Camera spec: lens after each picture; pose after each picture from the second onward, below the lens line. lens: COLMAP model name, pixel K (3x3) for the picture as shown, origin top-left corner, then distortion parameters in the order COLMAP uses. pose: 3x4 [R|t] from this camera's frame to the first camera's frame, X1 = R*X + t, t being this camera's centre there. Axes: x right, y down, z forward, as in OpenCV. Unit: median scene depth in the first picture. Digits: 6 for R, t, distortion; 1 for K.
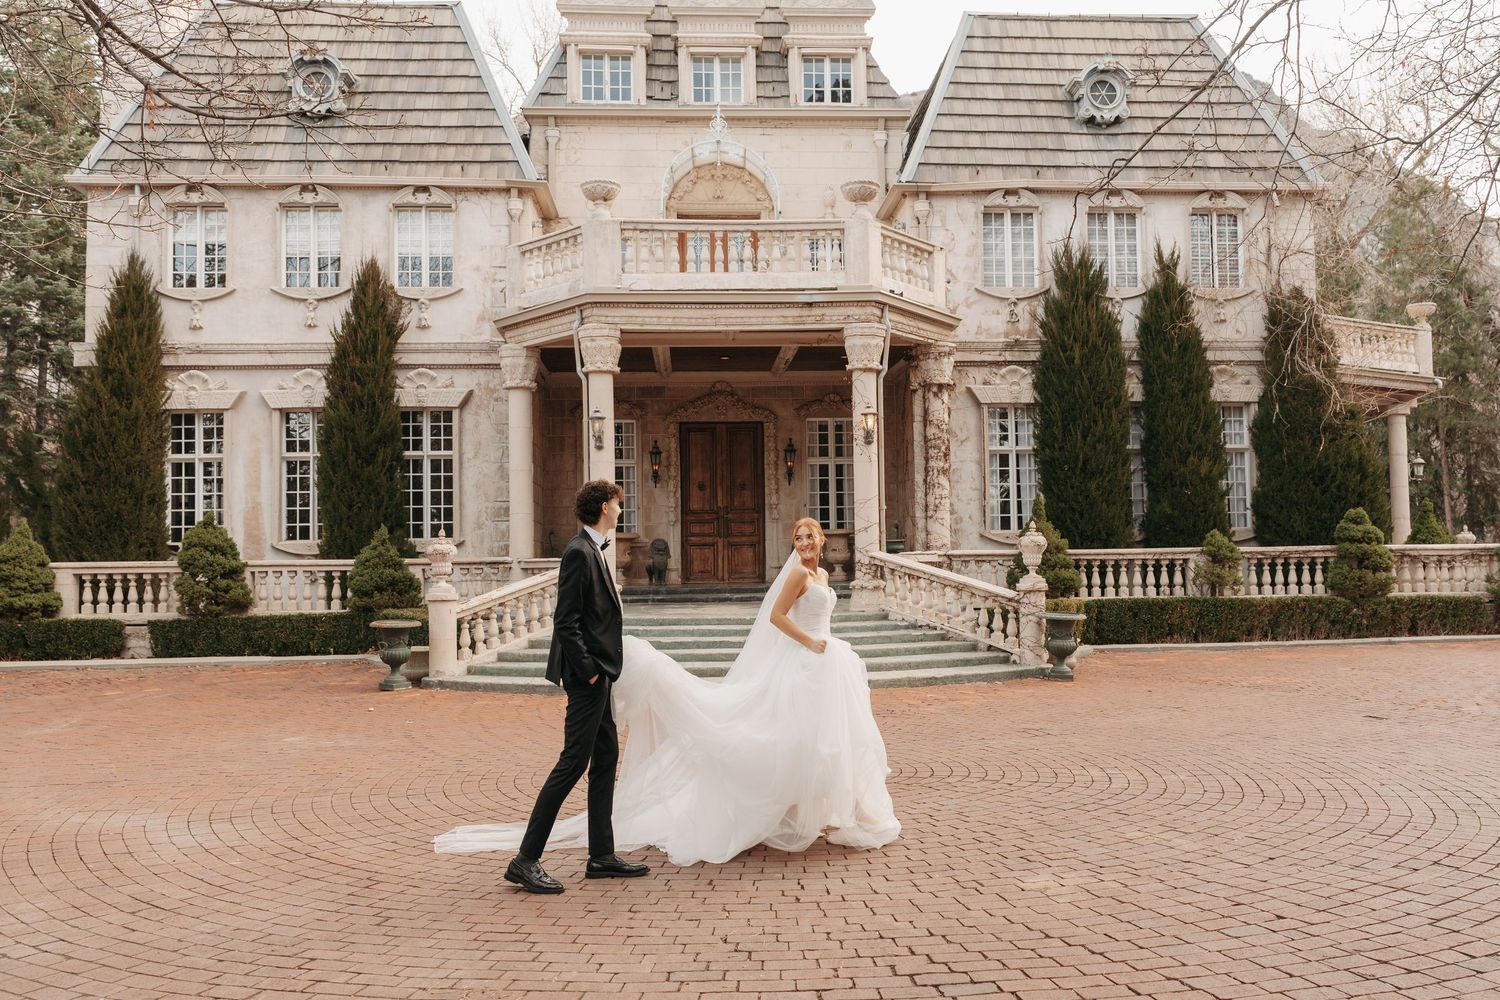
lens RADIAL K [[1292.1, 0, 779.0], [0, 1292.1, 502.6], [0, 0, 1]] dist [-0.011392, 0.007644]
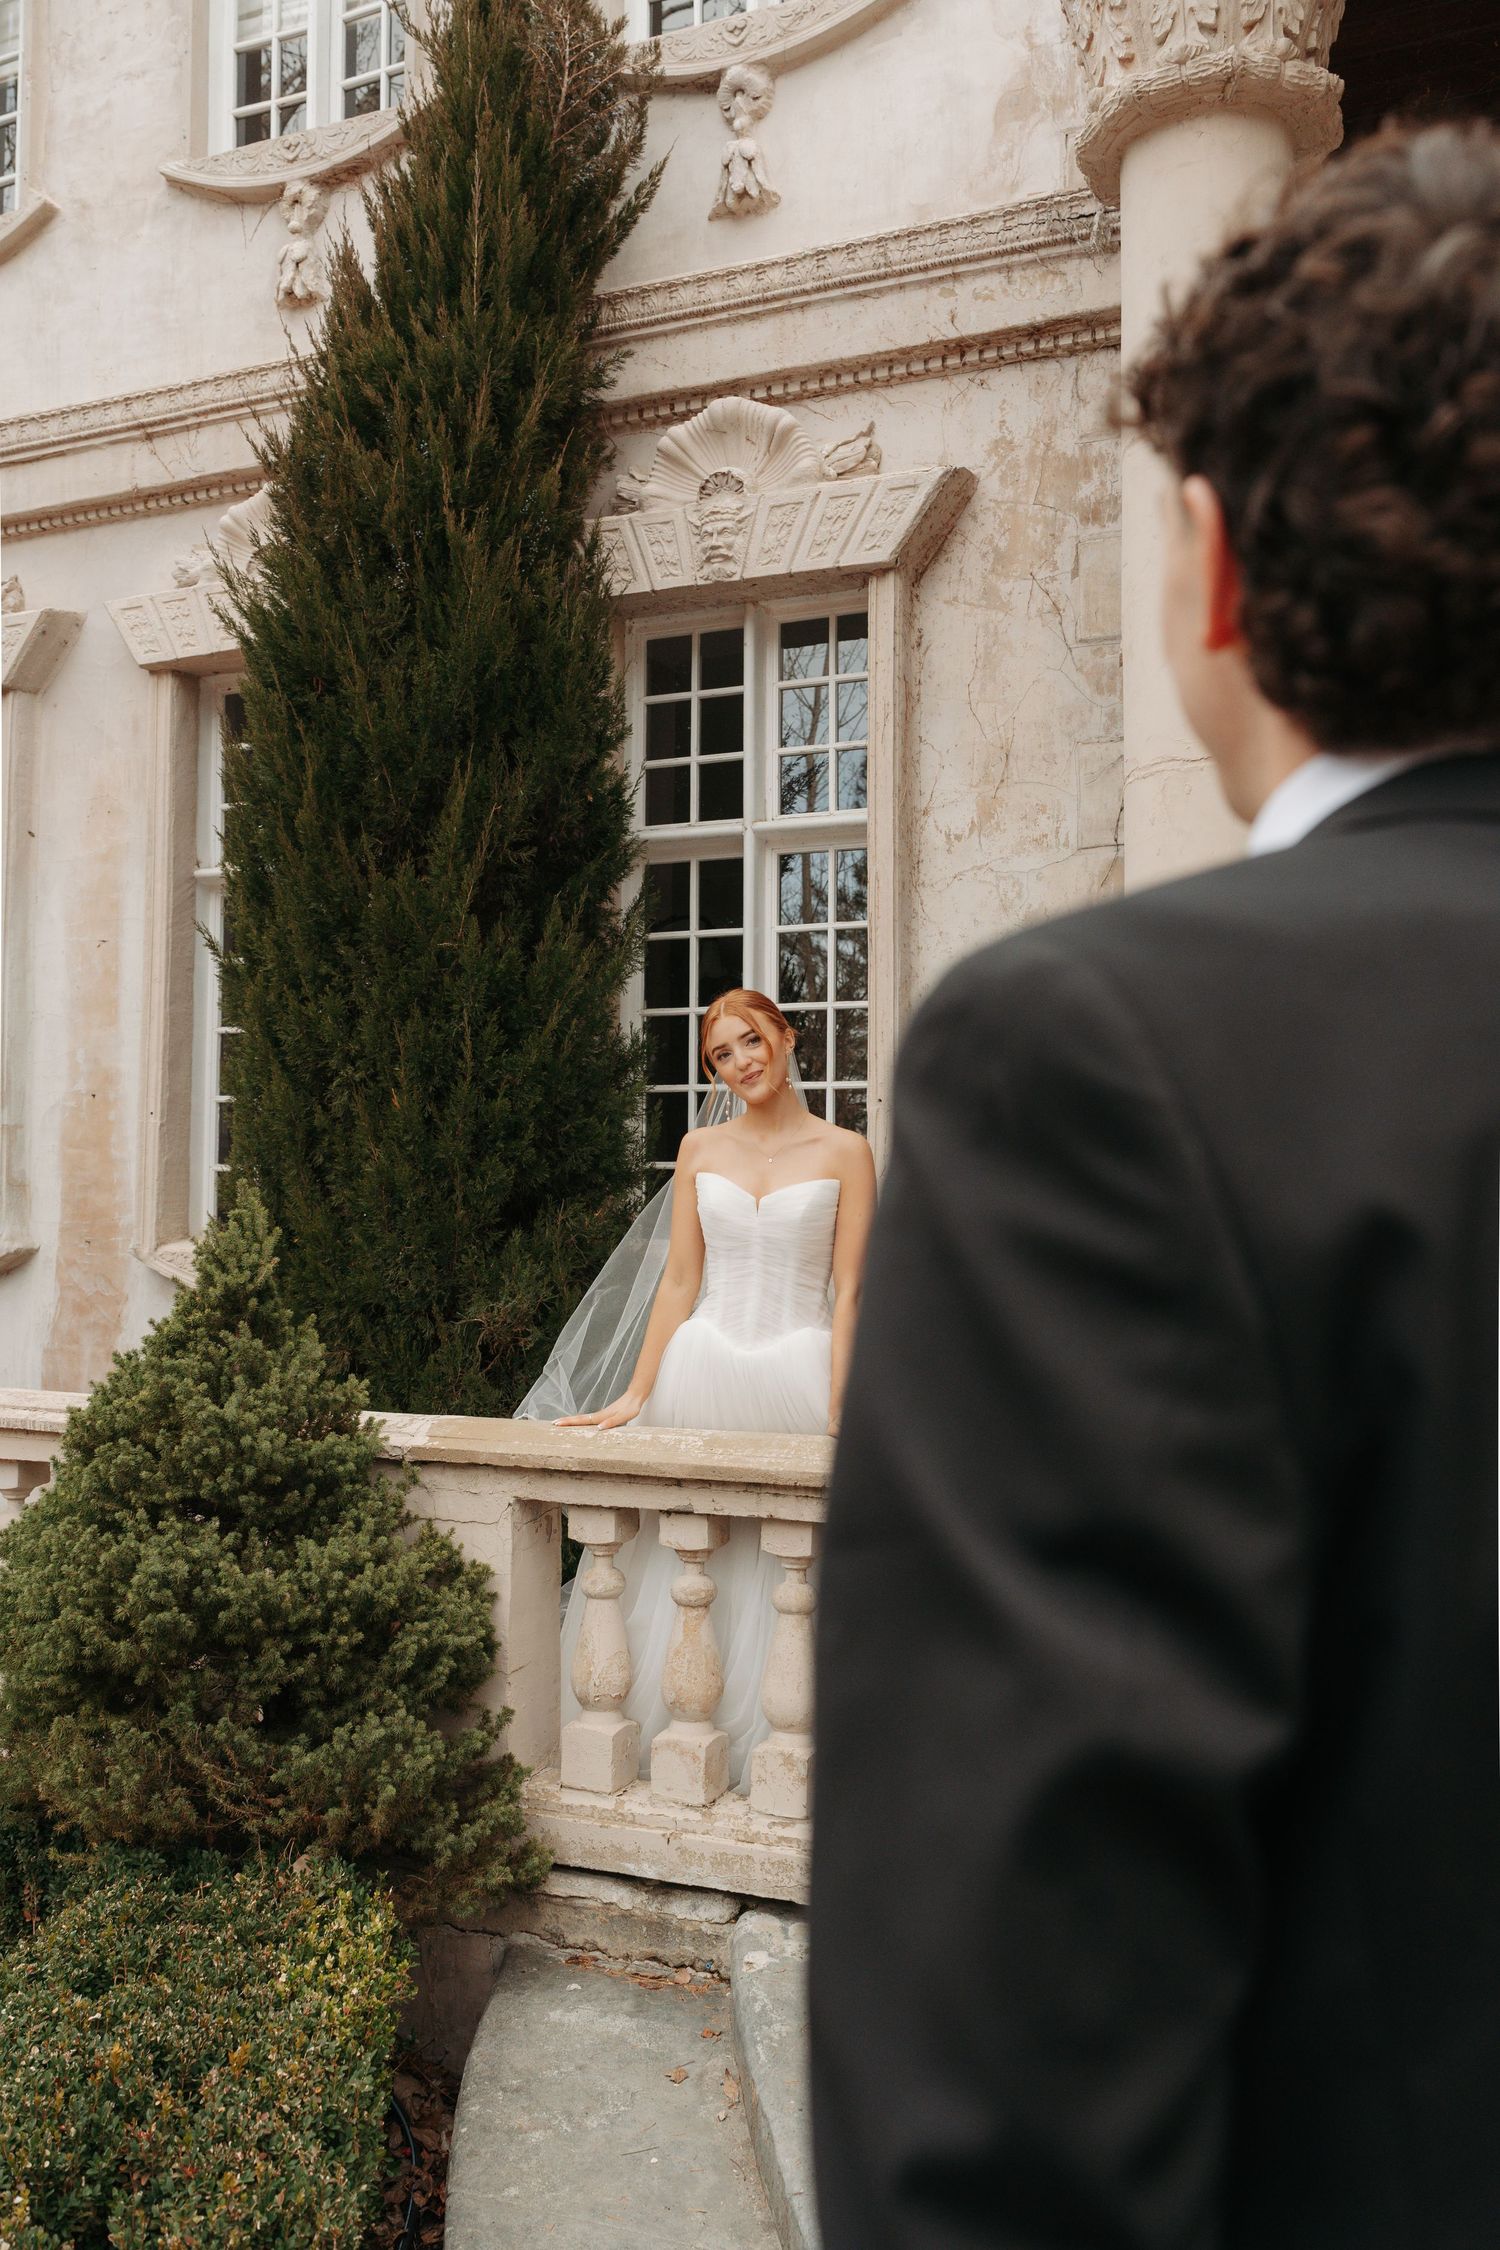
lens RADIAL K [[1789.9, 0, 752.5], [0, 1789.9, 1123.4], [0, 0, 1]] dist [0.000669, -0.005242]
pose [[0.893338, 0.002815, -0.449377, -0.146620], [-0.000556, 0.999987, 0.005160, 0.007563], [0.449385, -0.004360, 0.893327, 0.748125]]
